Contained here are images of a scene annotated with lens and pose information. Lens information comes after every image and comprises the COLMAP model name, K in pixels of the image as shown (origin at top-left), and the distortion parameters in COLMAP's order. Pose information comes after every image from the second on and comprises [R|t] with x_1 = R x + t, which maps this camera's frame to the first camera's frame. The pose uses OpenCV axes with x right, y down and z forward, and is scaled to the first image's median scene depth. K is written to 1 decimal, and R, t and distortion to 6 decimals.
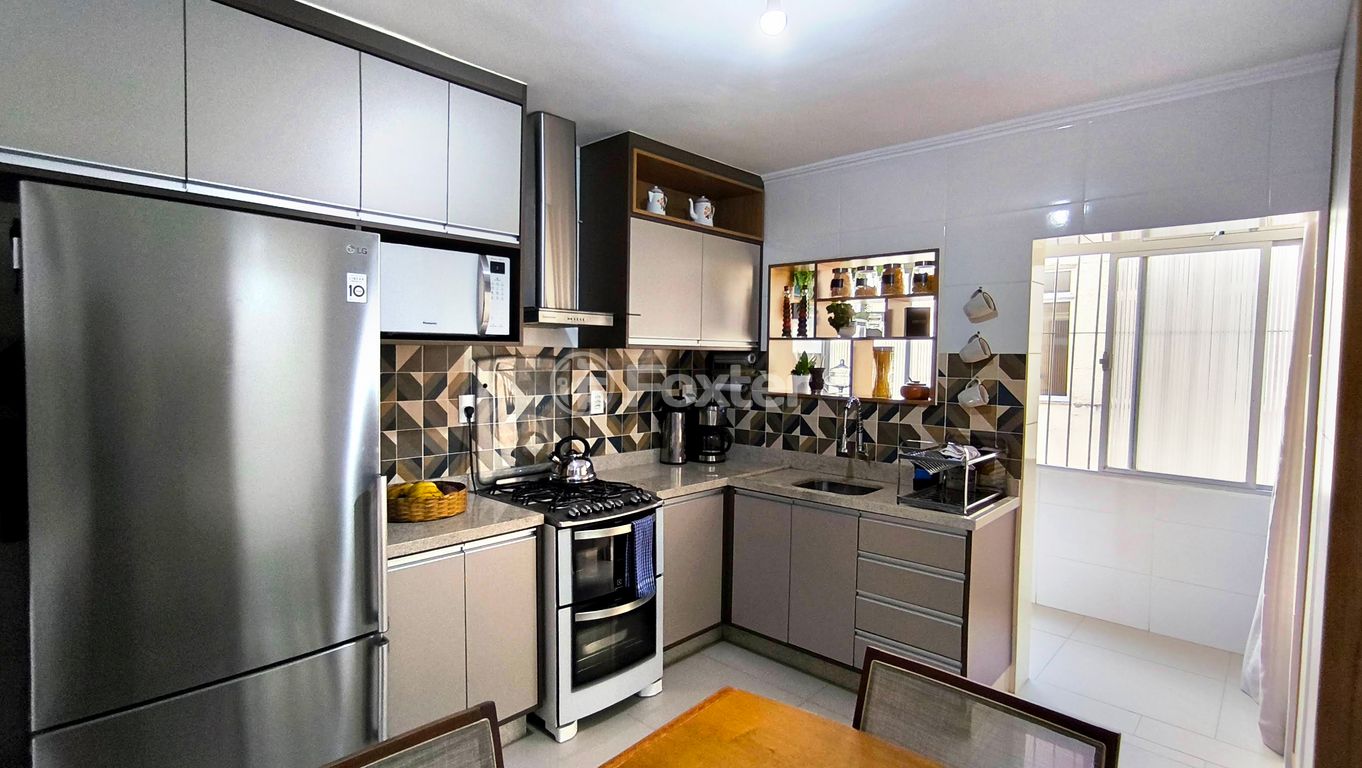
lens RADIAL K [[622.6, 0, 673.2], [0, 622.6, 390.6], [0, 0, 1]] dist [0.004761, 0.000783]
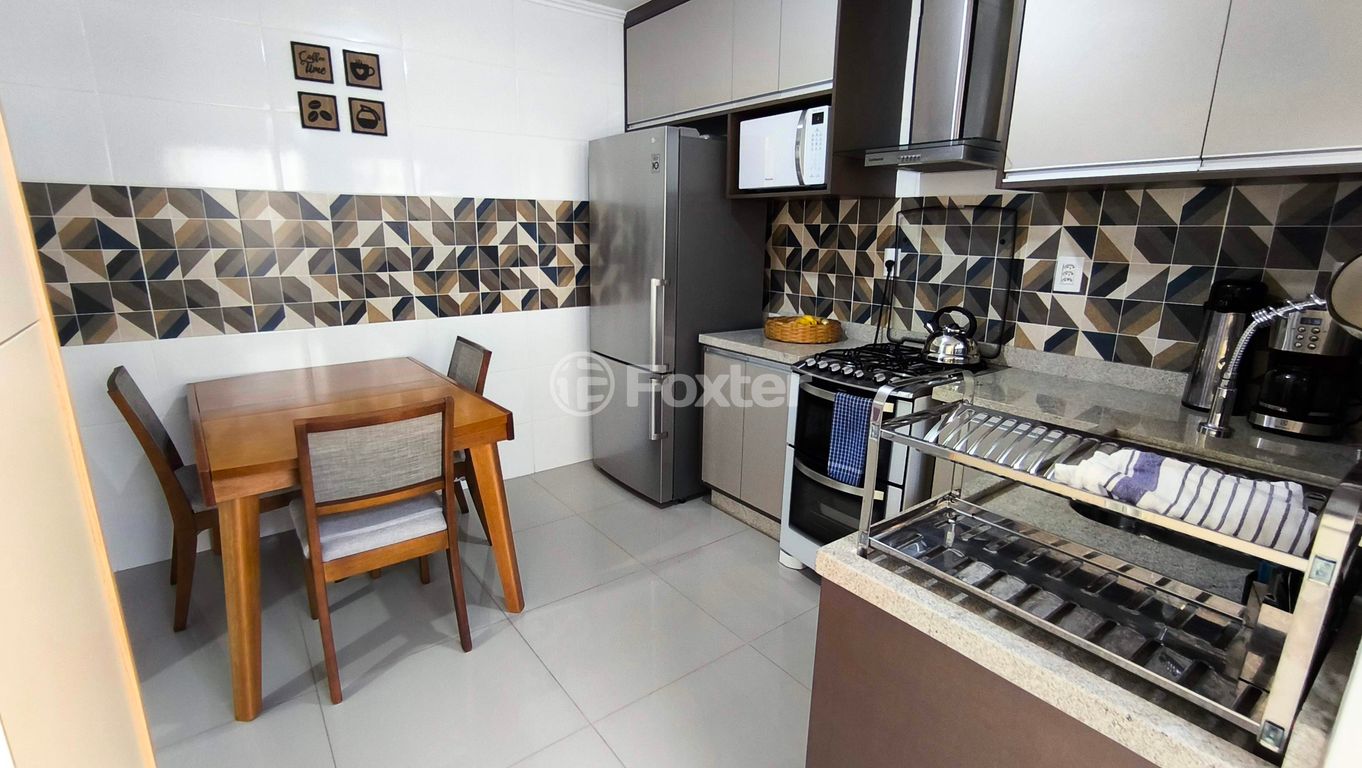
lens RADIAL K [[622.6, 0, 673.4], [0, 622.6, 380.1], [0, 0, 1]] dist [0.004761, 0.000783]
pose [[-0.154861, 0.227334, -0.961425, 0.697425], [-0.067841, 0.968420, 0.239915, -0.004383], [0.985604, 0.102378, -0.134548, 0.761660]]
